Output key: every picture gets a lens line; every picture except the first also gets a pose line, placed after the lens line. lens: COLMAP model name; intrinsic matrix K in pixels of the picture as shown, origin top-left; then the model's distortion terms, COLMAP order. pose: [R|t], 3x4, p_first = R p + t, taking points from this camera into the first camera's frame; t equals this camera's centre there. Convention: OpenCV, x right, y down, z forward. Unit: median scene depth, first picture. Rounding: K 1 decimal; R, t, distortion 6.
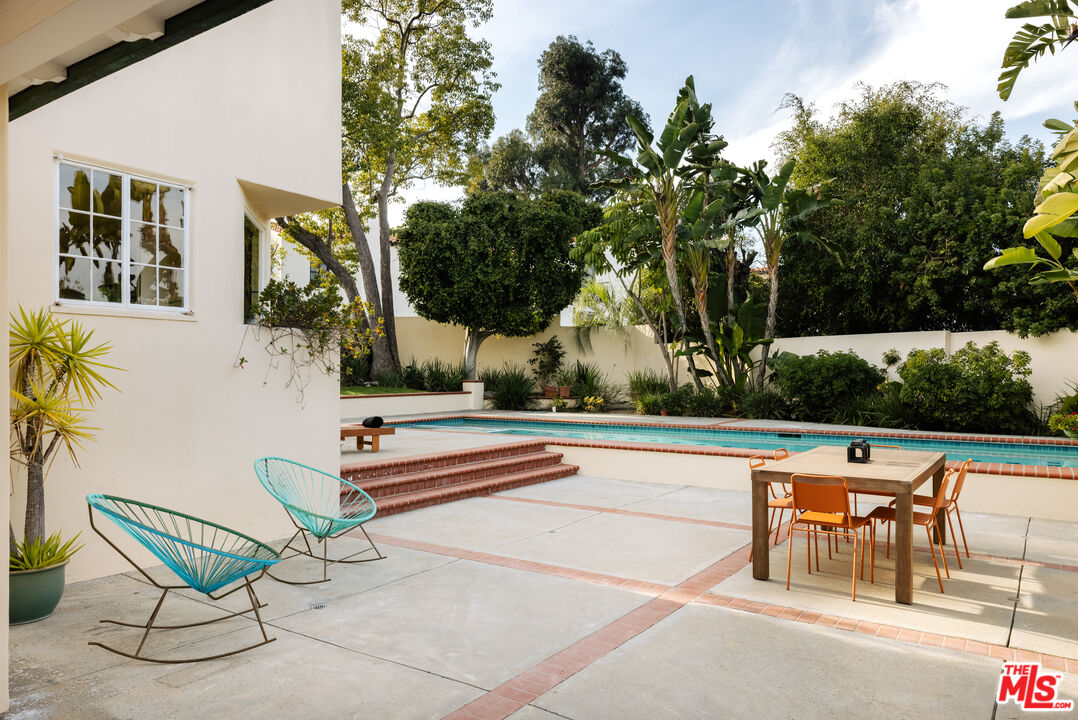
lens RADIAL K [[685.6, 0, 525.3], [0, 685.6, 369.1], [0, 0, 1]] dist [0.004373, 0.001194]
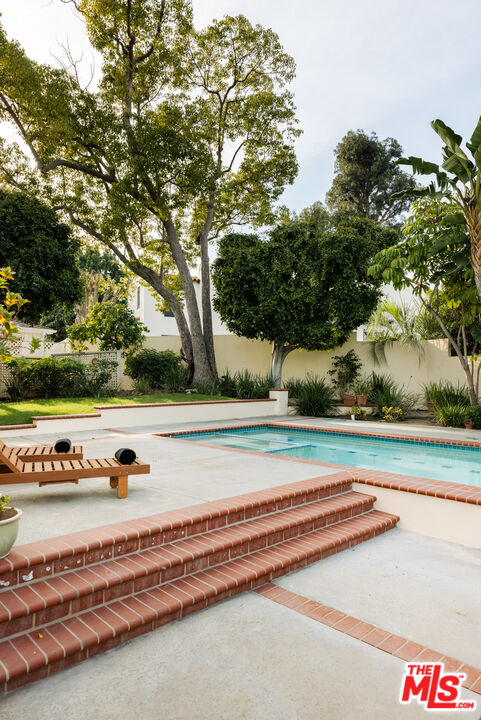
lens RADIAL K [[457.9, 0, 229.2], [0, 457.9, 354.7], [0, 0, 1]] dist [0.004373, 0.001194]
pose [[0.978733, -0.004009, -0.205099, -0.000126], [-0.005206, 0.999002, -0.044369, -0.006473], [0.205072, 0.044493, 0.977735, 0.240118]]
